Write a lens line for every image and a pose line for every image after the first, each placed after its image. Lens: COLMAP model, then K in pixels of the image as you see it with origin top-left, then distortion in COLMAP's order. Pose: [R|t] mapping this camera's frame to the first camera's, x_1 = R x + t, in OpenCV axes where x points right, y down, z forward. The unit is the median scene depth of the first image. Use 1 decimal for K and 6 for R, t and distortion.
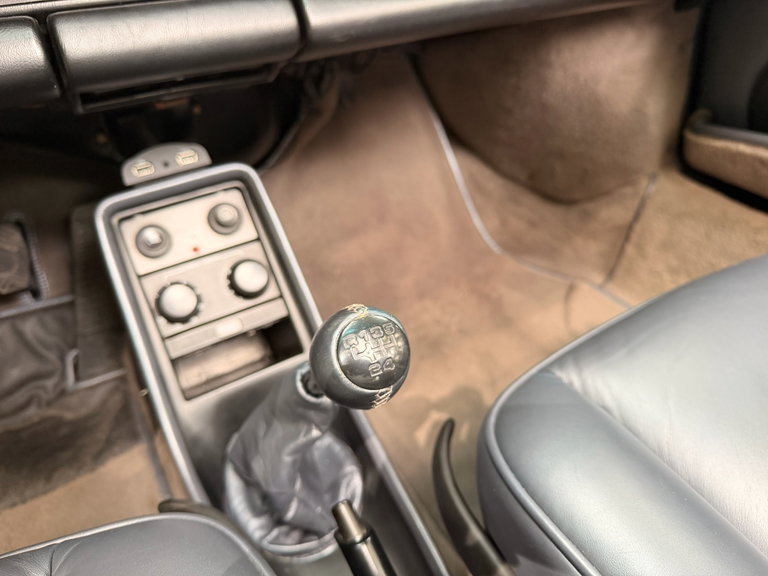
lens RADIAL K [[543.9, 0, 385.1], [0, 543.9, 283.2], [0, 0, 1]] dist [0.037042, -0.053888]
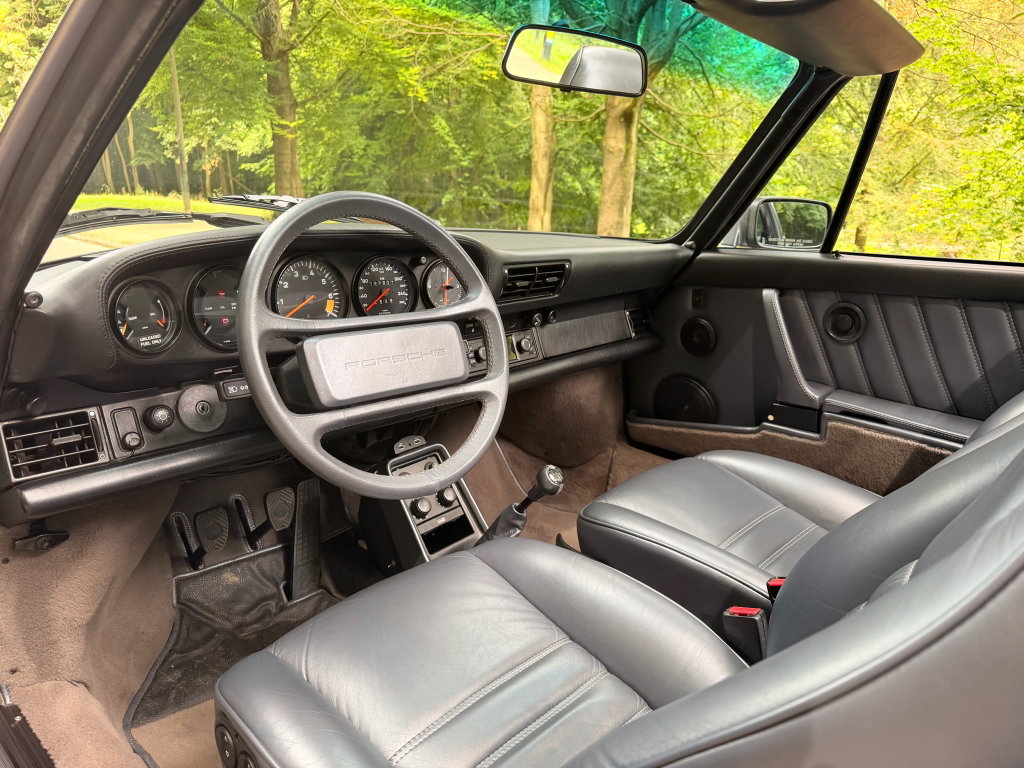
lens RADIAL K [[725.2, 0, 508.8], [0, 725.2, 390.0], [0, 0, 1]] dist [0.037042, -0.053888]
pose [[0.951309, -0.031554, 0.306621, -0.596927], [0.133146, 0.939222, -0.316439, 0.357680], [-0.278000, 0.341856, 0.897691, -1.165515]]
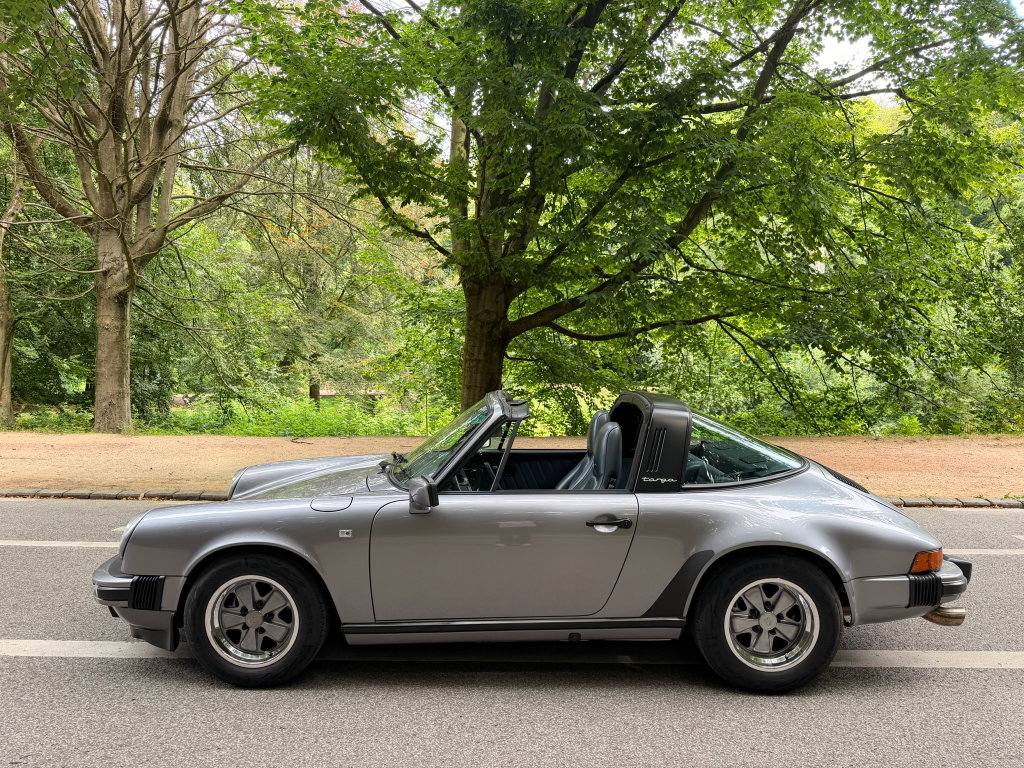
lens RADIAL K [[725.2, 0, 516.9], [0, 725.2, 390.2], [0, 0, 1]] dist [0.037042, -0.053888]
pose [[0.490849, -0.010027, 0.871187, -4.775900], [0.475060, 0.841288, -0.257978, 0.782223], [-0.730332, 0.540494, 0.417709, -2.870732]]
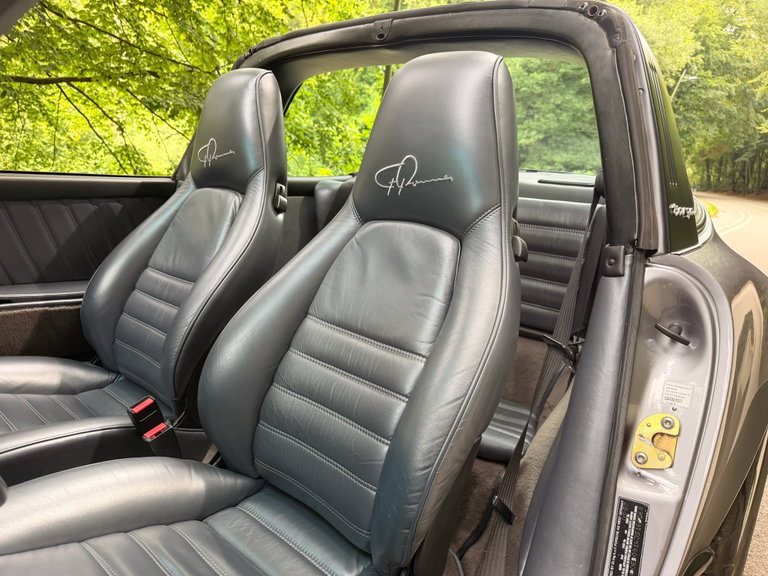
lens RADIAL K [[543.9, 0, 381.1], [0, 543.9, 287.6], [0, 0, 1]] dist [0.037042, -0.053888]
pose [[-0.334921, -0.187040, 0.923495, -1.167899], [0.477393, 0.811309, 0.337453, -0.100869], [-0.812357, 0.553890, -0.182433, -0.388400]]
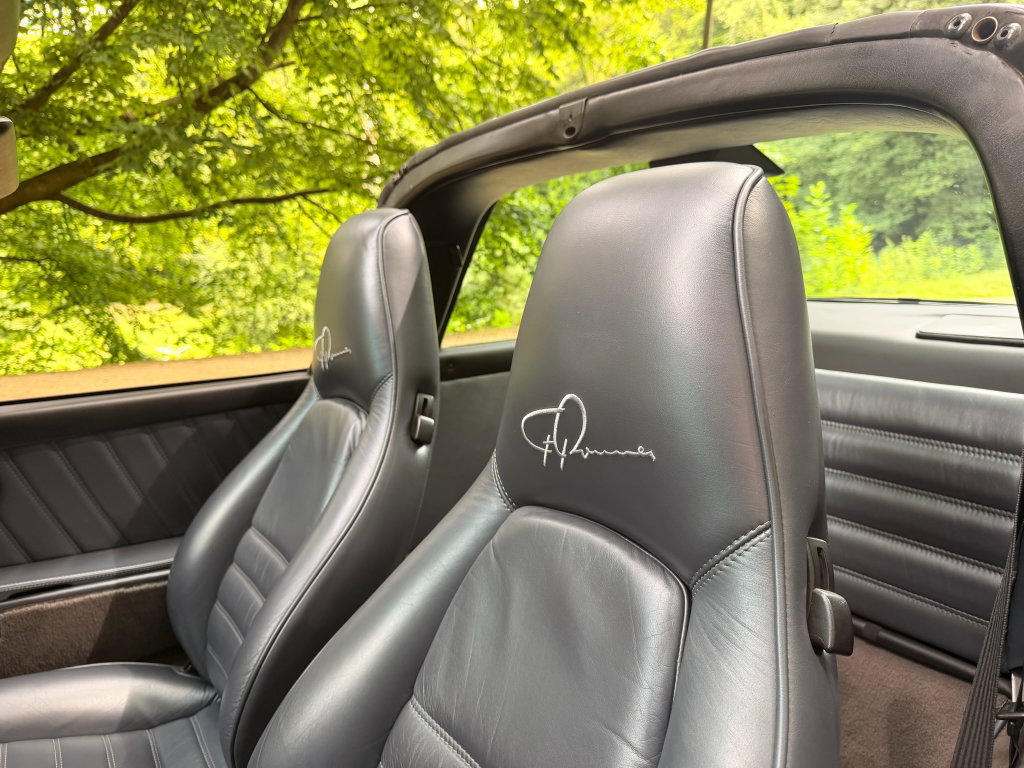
lens RADIAL K [[725.2, 0, 514.4], [0, 725.2, 384.4], [0, 0, 1]] dist [0.037042, -0.053888]
pose [[-0.082543, -0.130949, 0.987947, -0.752329], [0.586354, 0.795206, 0.154392, -0.062920], [-0.805838, 0.592031, 0.011143, -0.807256]]
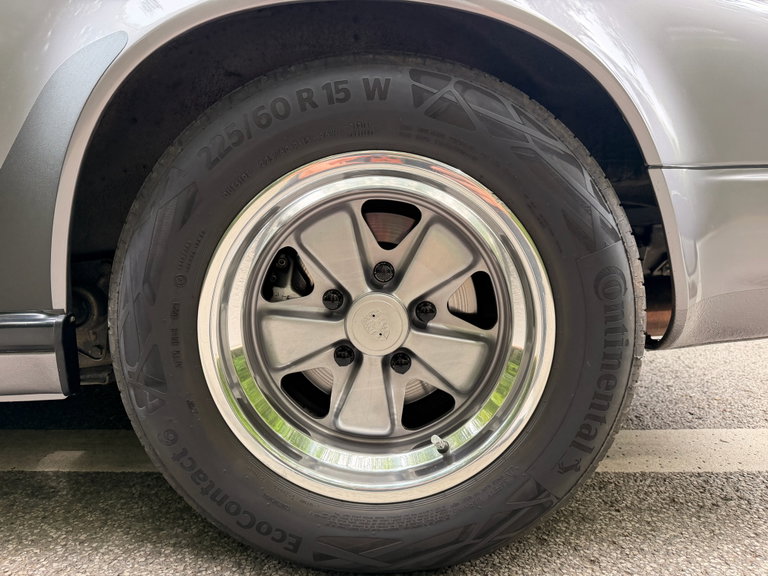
lens RADIAL K [[543.9, 0, 383.7], [0, 543.9, 302.3], [0, 0, 1]] dist [0.037042, -0.053888]
pose [[0.492454, -0.092451, 0.865414, -0.822154], [0.488457, 0.852337, -0.186897, 1.727891], [-0.720346, 0.514756, 0.464895, -1.796187]]
